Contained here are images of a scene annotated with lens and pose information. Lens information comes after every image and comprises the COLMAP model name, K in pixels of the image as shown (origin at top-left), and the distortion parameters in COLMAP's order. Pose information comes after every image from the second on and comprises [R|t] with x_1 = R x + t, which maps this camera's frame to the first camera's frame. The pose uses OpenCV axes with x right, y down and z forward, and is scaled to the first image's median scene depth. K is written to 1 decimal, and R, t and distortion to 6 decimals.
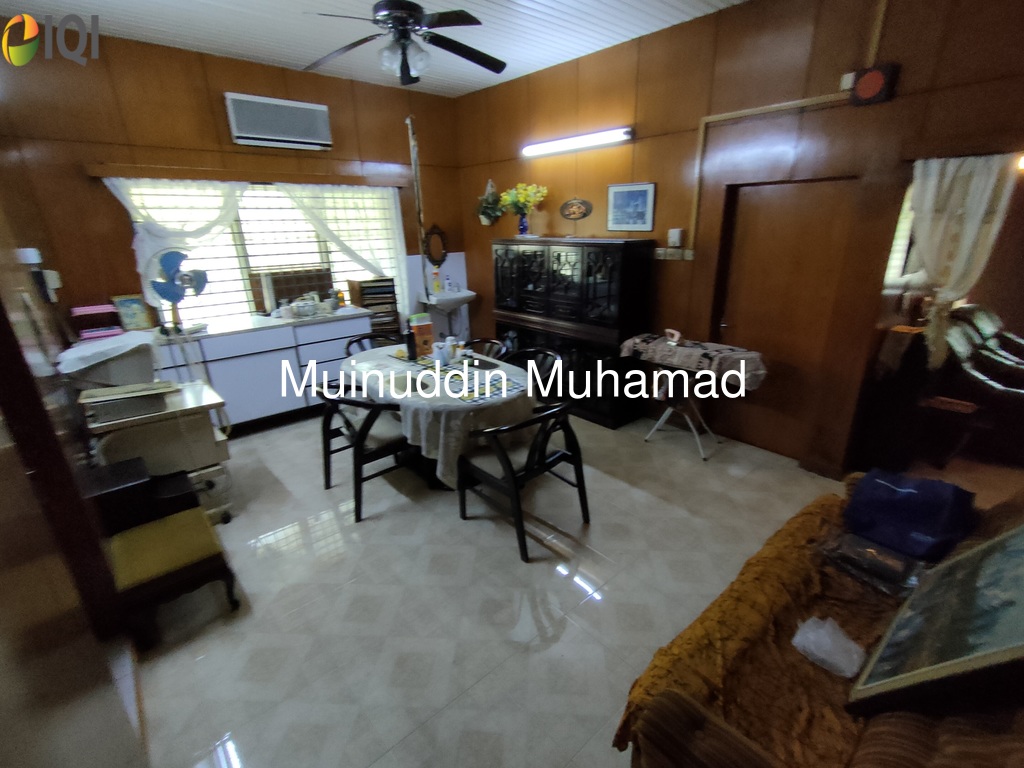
lens RADIAL K [[470.7, 0, 515.2], [0, 470.7, 393.5], [0, 0, 1]] dist [0.003219, 0.000428]
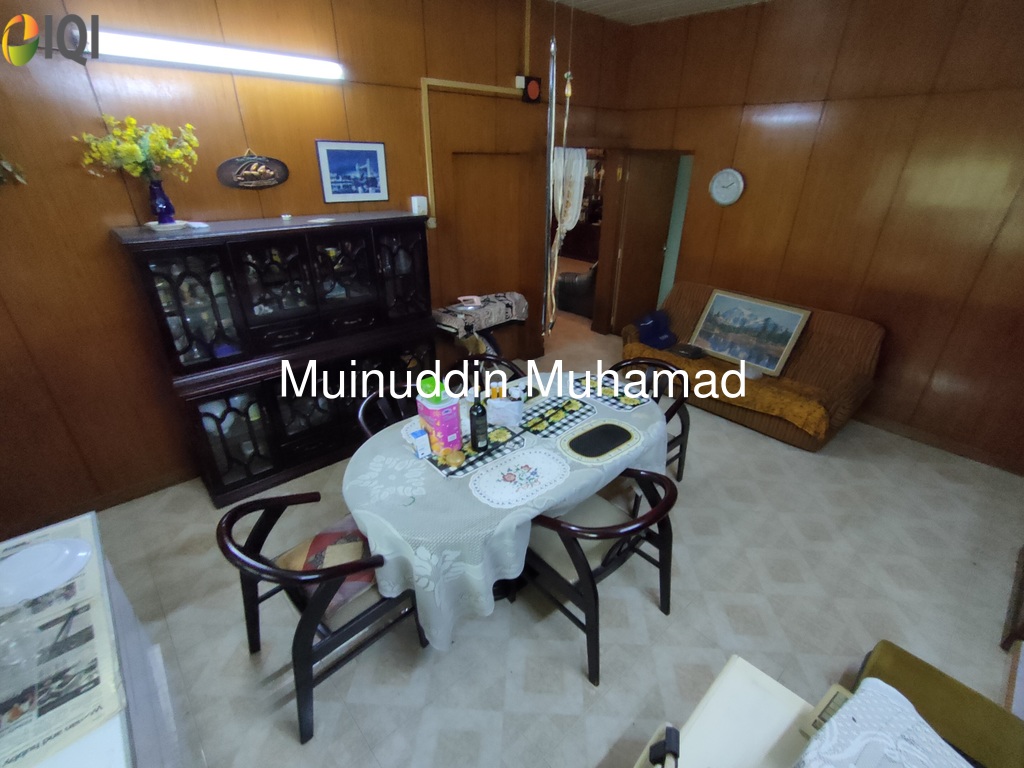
lens RADIAL K [[470.7, 0, 515.2], [0, 470.7, 393.5], [0, 0, 1]] dist [0.003219, 0.000428]
pose [[-0.009837, -0.441864, 0.897028, -0.653620], [0.325863, 0.846685, 0.420639, -0.333555], [-0.945366, 0.296446, 0.135658, 0.768363]]
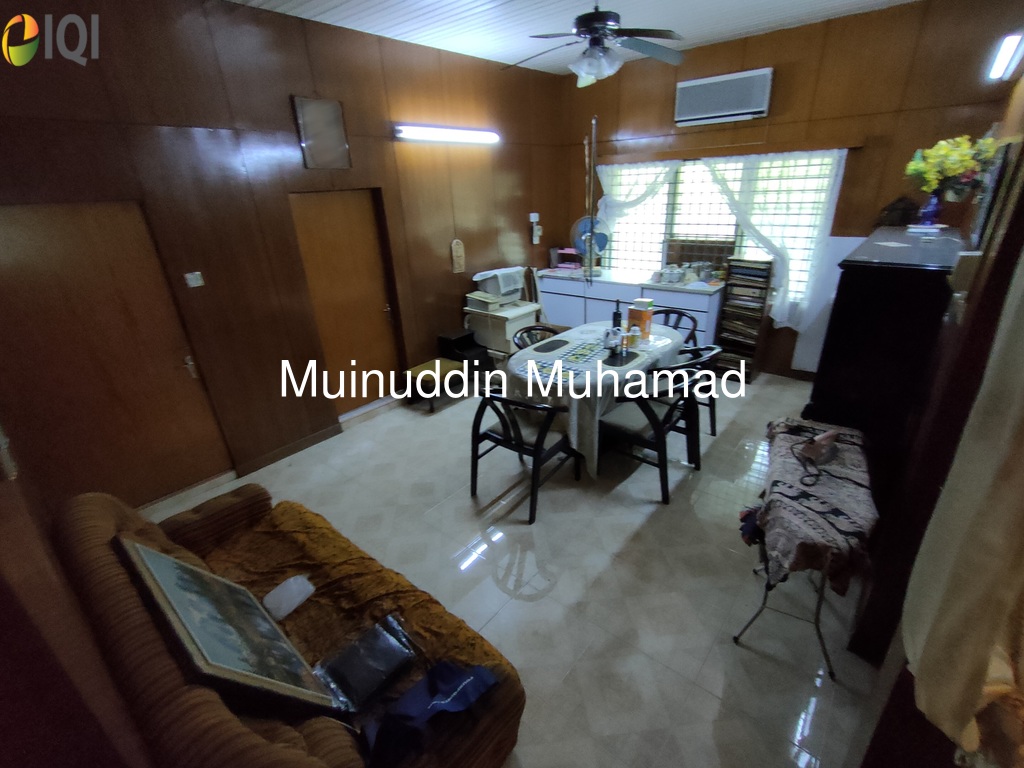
lens RADIAL K [[470.7, 0, 515.2], [0, 470.7, 393.5], [0, 0, 1]] dist [0.003219, 0.000428]
pose [[0.143091, 0.407594, -0.901883, 0.705031], [-0.299938, 0.886265, 0.352948, -0.241572], [0.943166, 0.220005, 0.249069, 0.481743]]
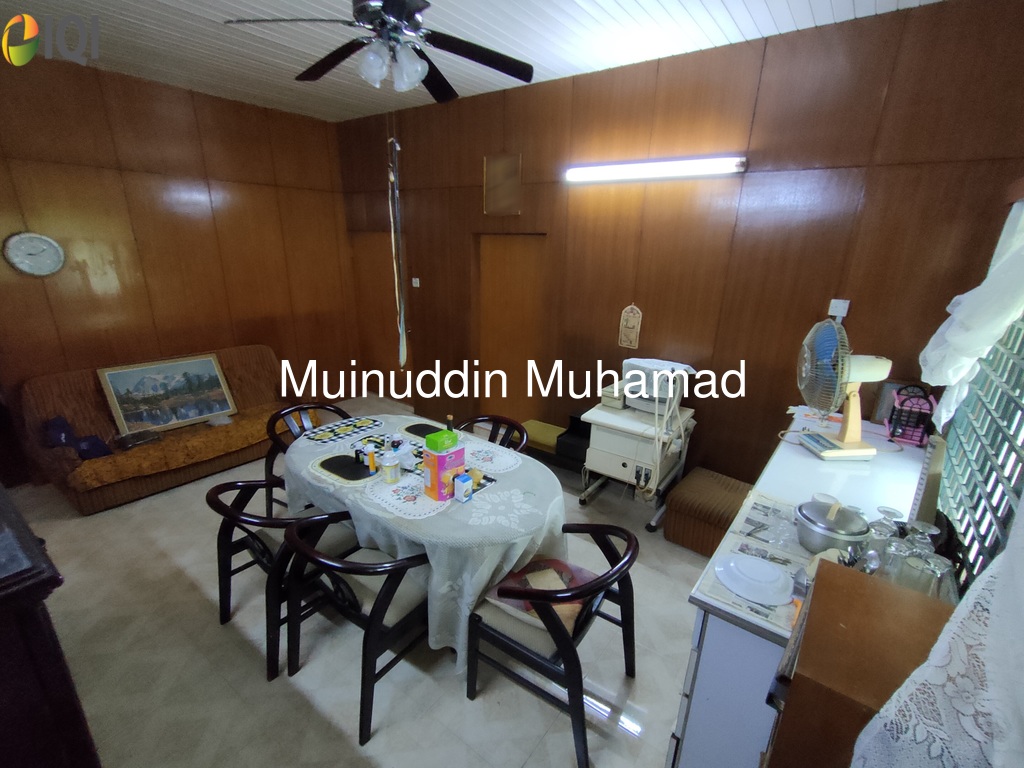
lens RADIAL K [[470.7, 0, 515.2], [0, 470.7, 393.5], [0, 0, 1]] dist [0.003219, 0.000428]
pose [[-0.980595, 0.059538, -0.186784, -0.169927], [-0.070157, 0.783095, 0.617932, -0.528918], [0.183060, 0.619045, -0.763722, 1.316401]]
